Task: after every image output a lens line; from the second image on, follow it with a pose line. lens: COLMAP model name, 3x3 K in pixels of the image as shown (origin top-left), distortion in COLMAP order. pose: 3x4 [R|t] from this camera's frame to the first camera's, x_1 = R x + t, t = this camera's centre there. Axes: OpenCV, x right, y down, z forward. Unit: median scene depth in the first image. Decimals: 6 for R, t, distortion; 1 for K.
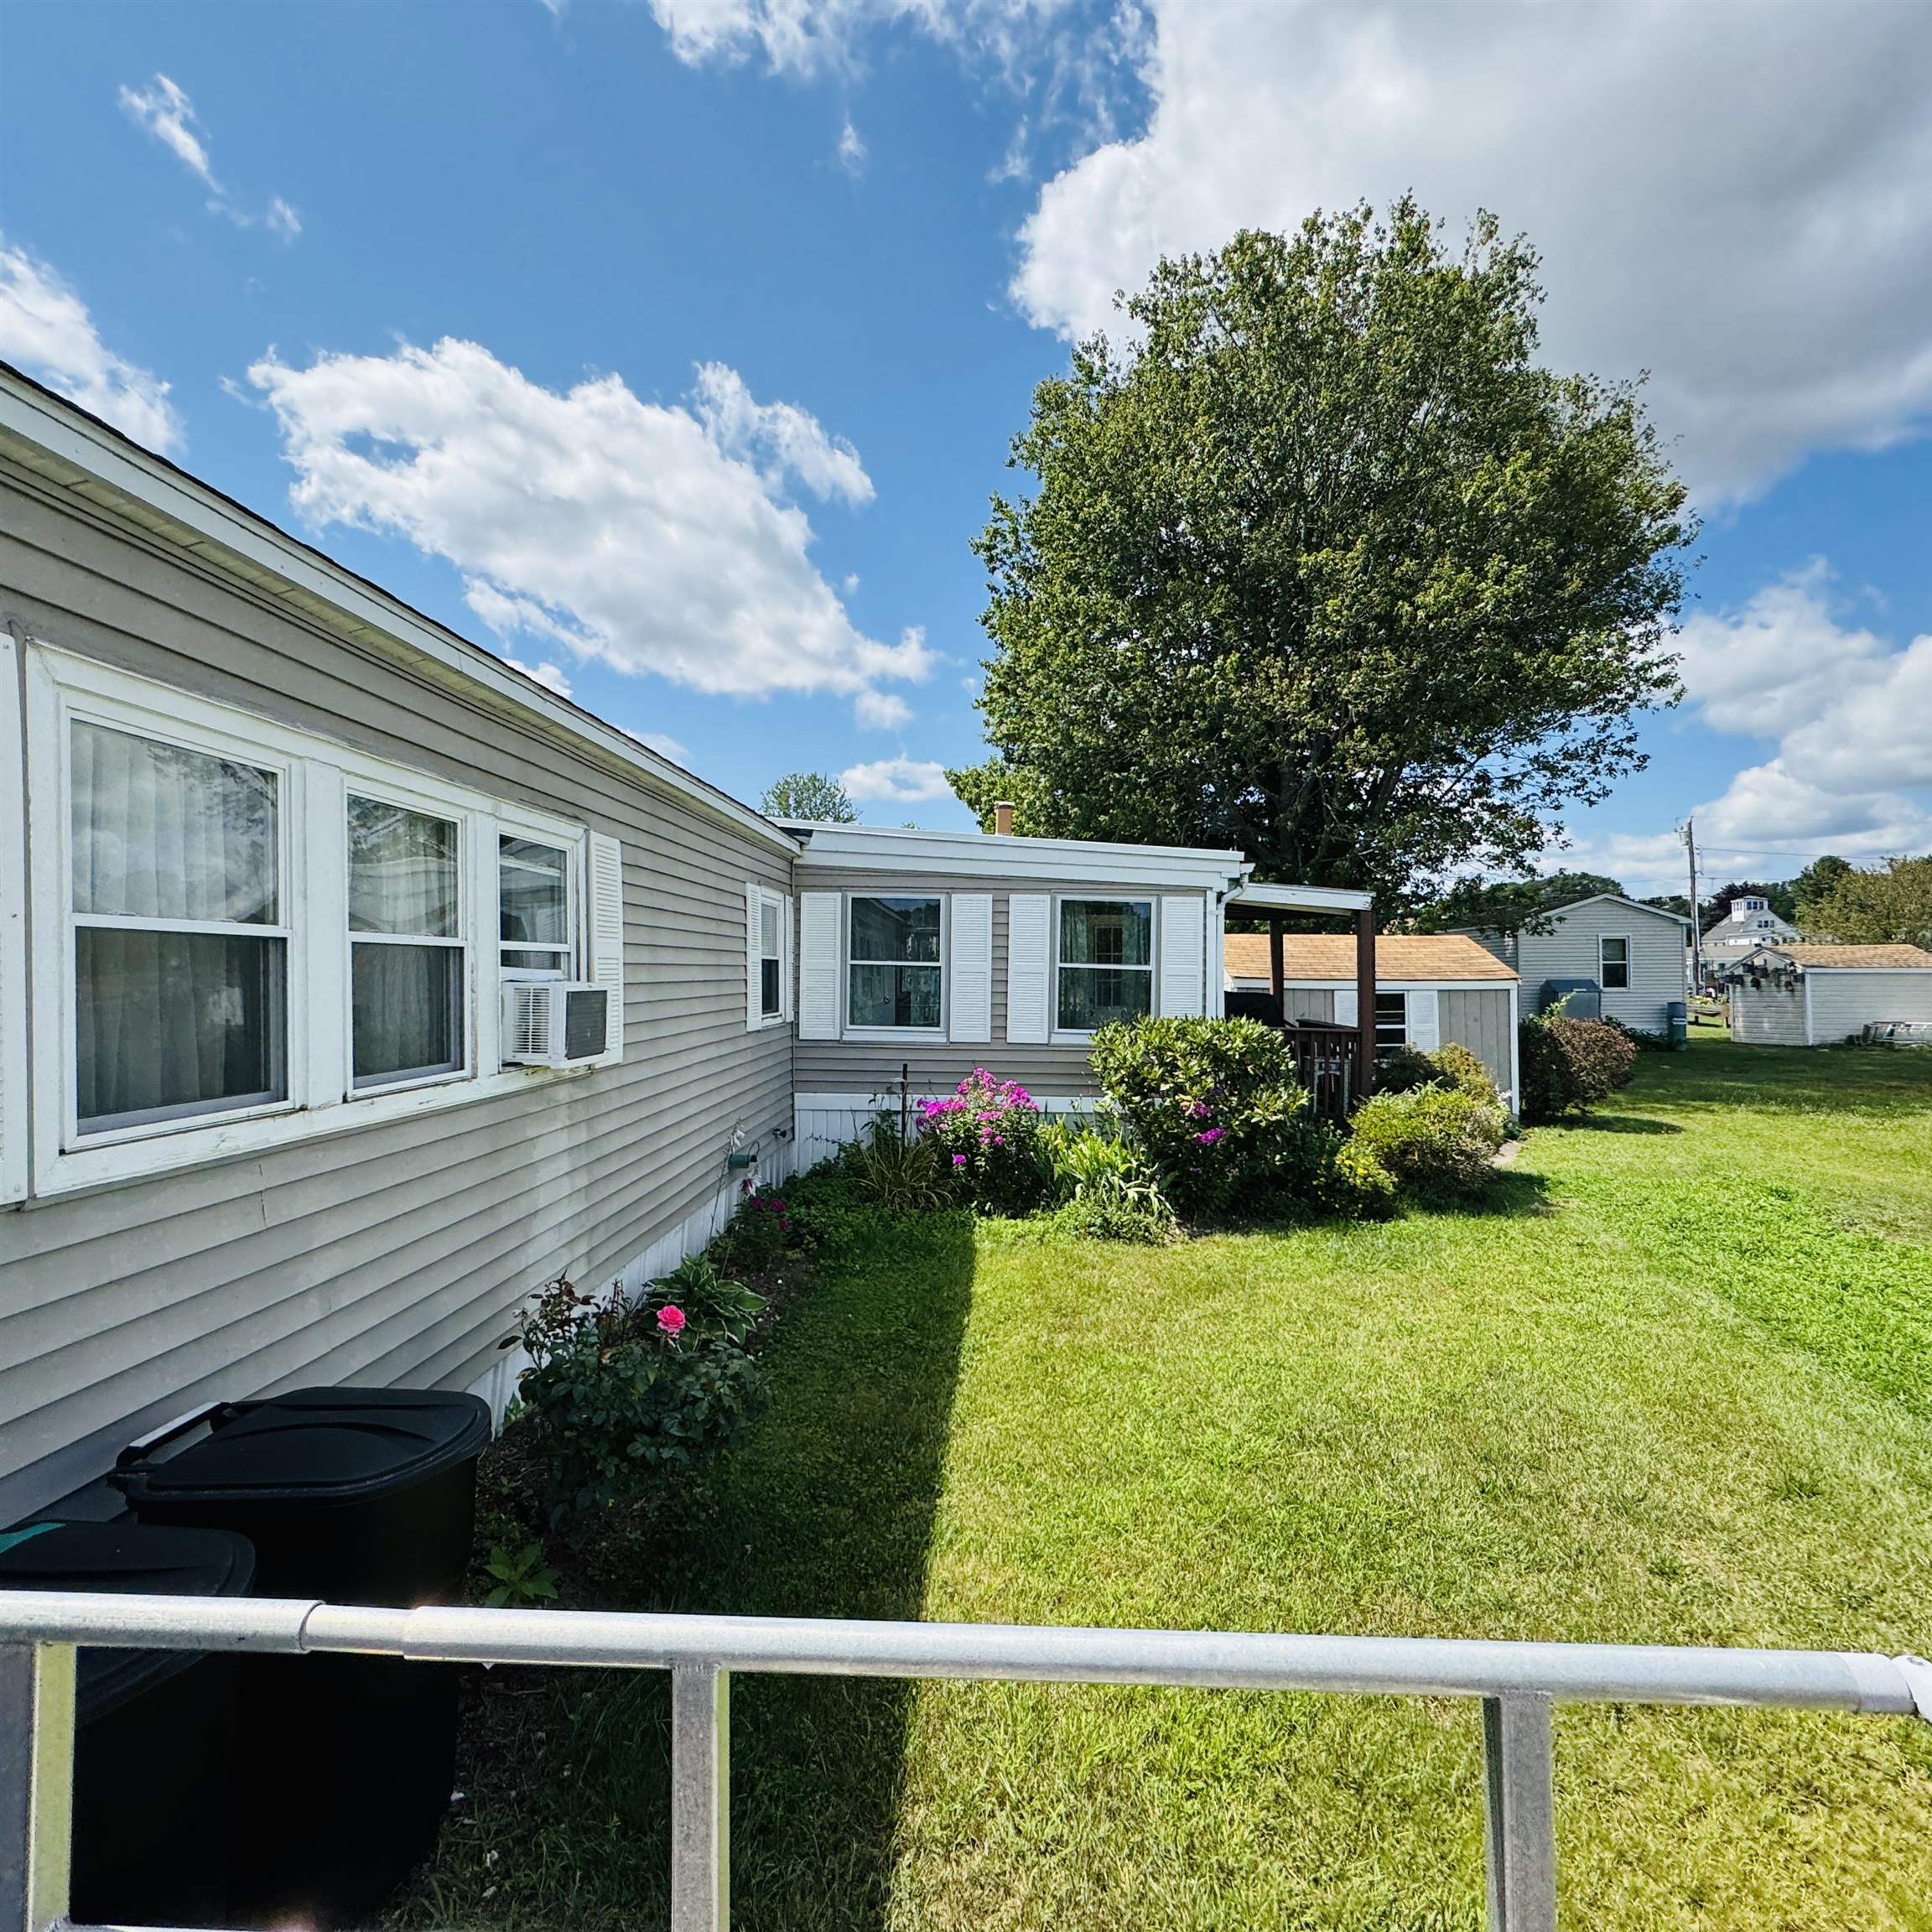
lens RADIAL K [[987.4, 0, 971.1], [0, 987.4, 961.6], [0, 0, 1]] dist [-0.021308, 0.019881]
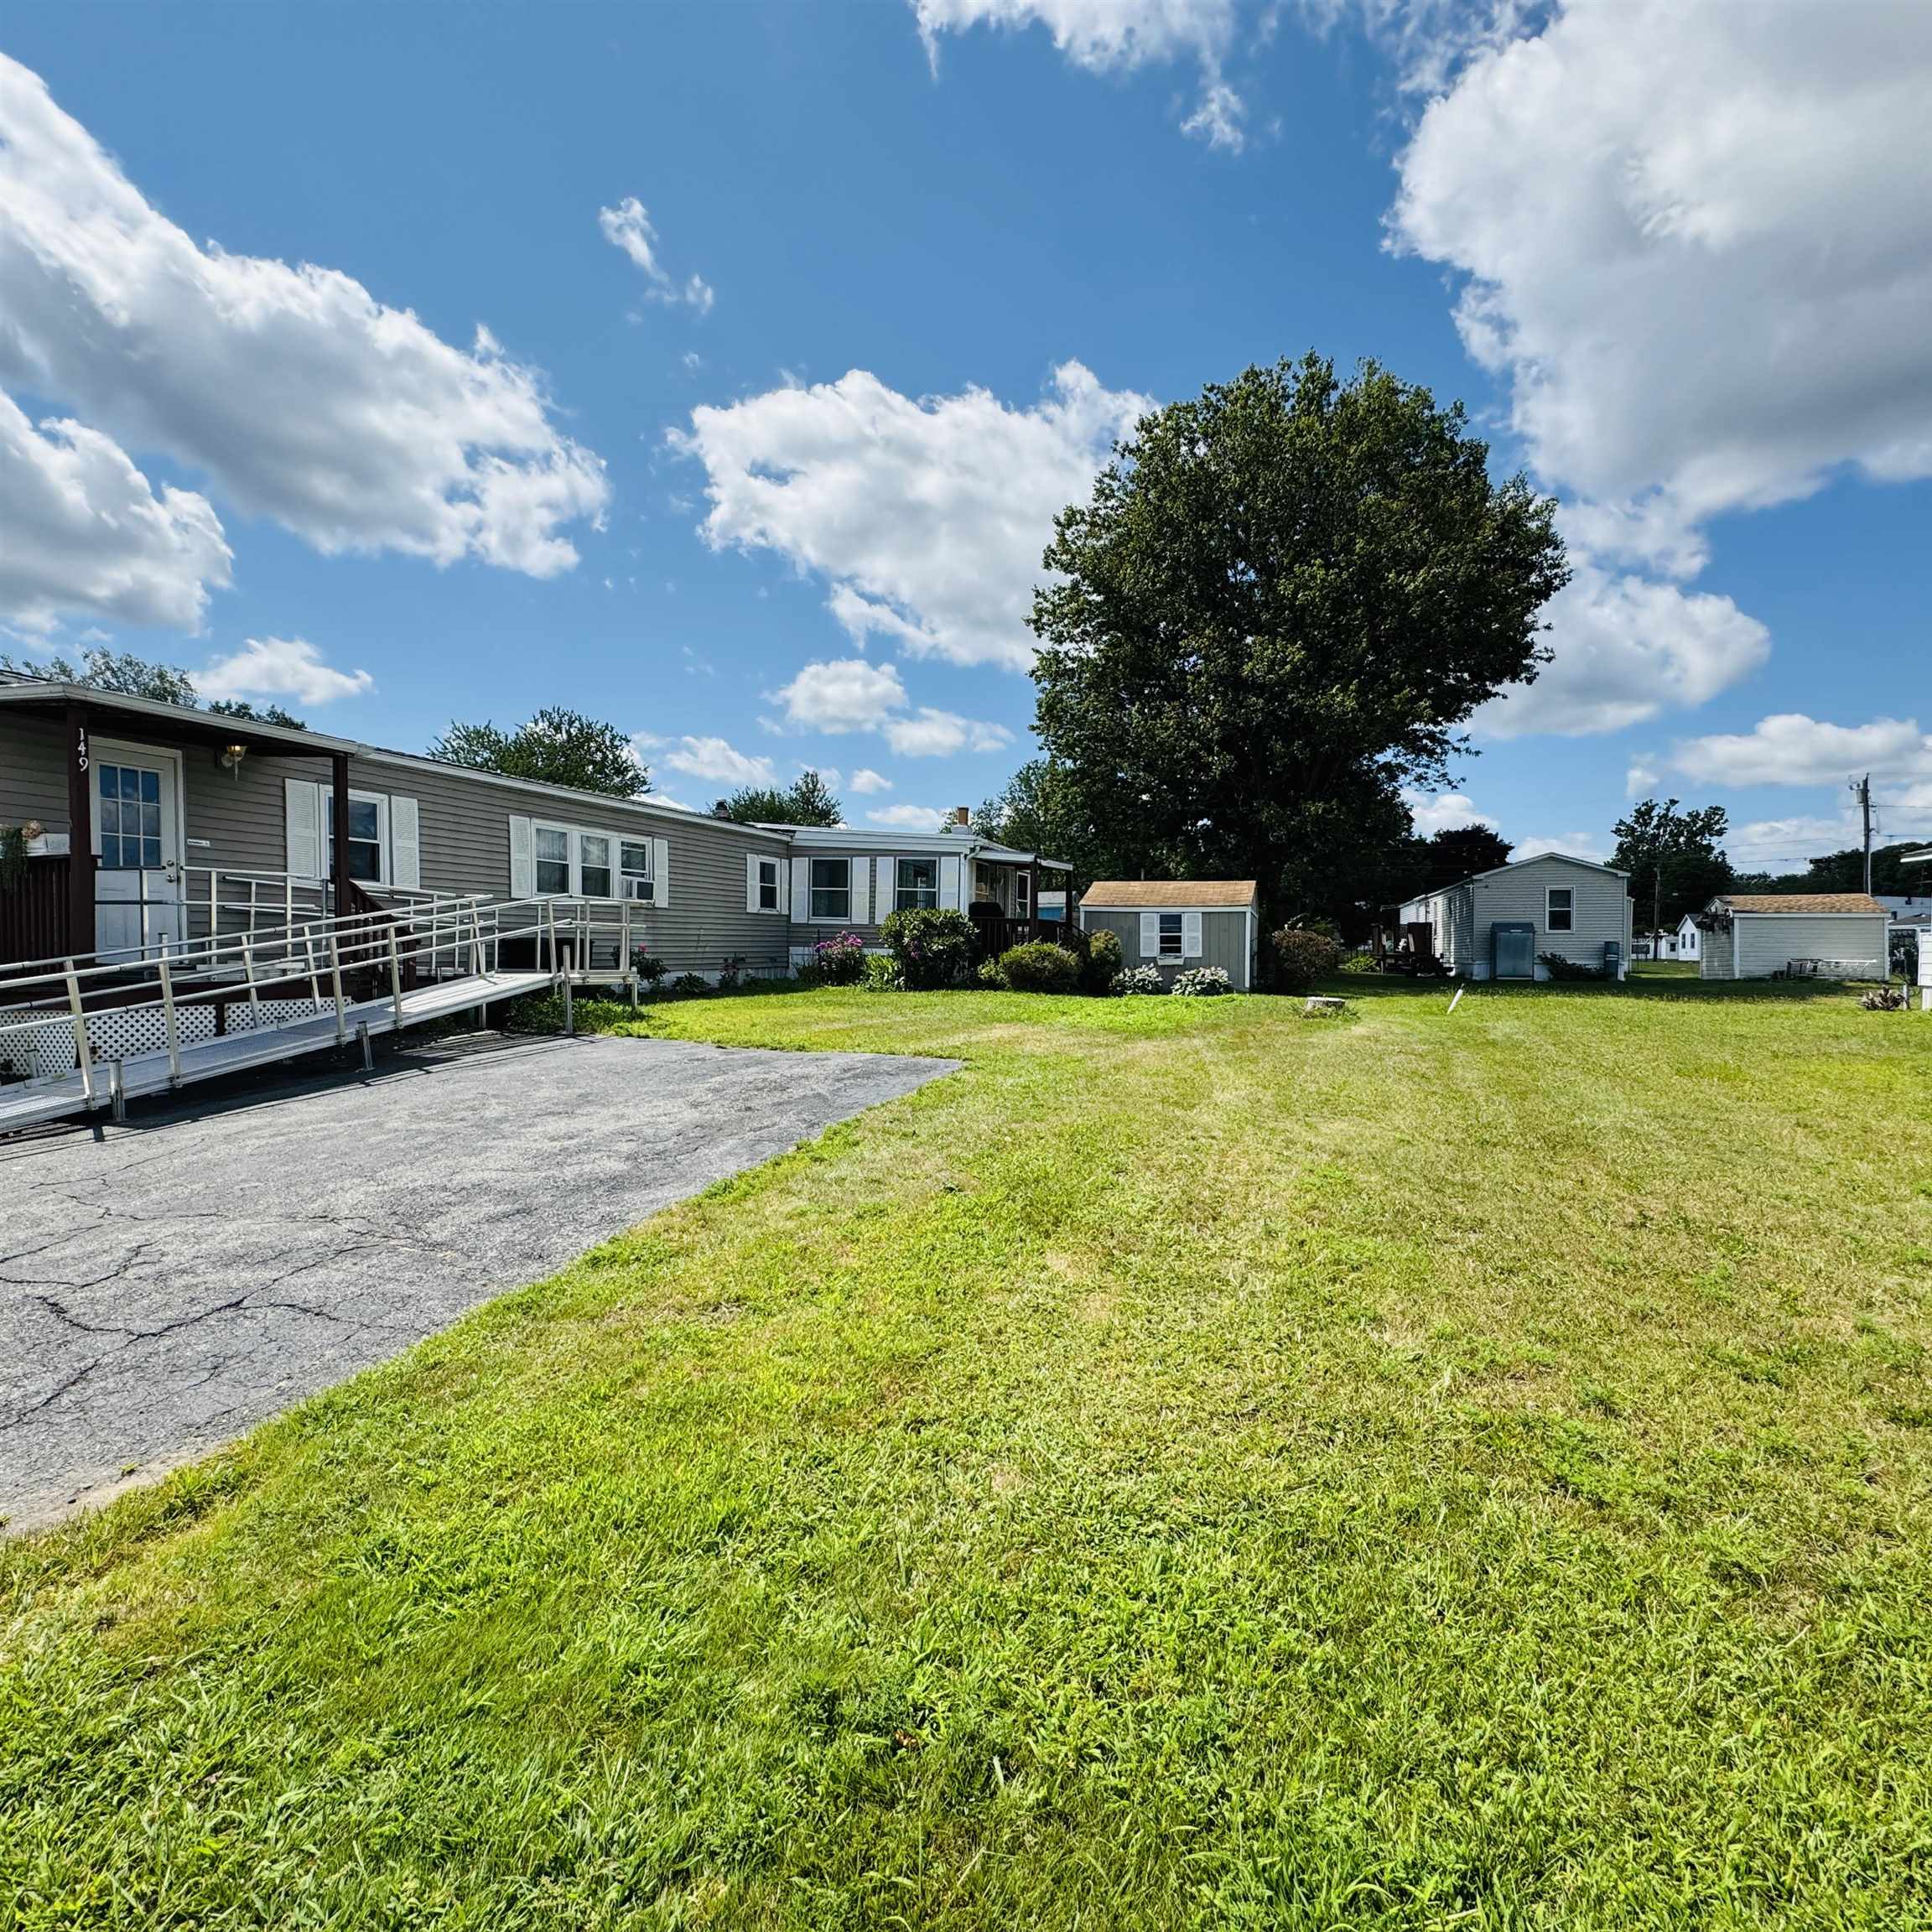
lens RADIAL K [[987.4, 0, 971.1], [0, 987.4, 961.6], [0, 0, 1]] dist [-0.021308, 0.019881]
pose [[0.944068, 0.015624, -0.329379, 0.980886], [-0.007922, 0.999663, 0.024714, 0.110802], [0.329654, -0.020722, 0.943874, -1.043313]]
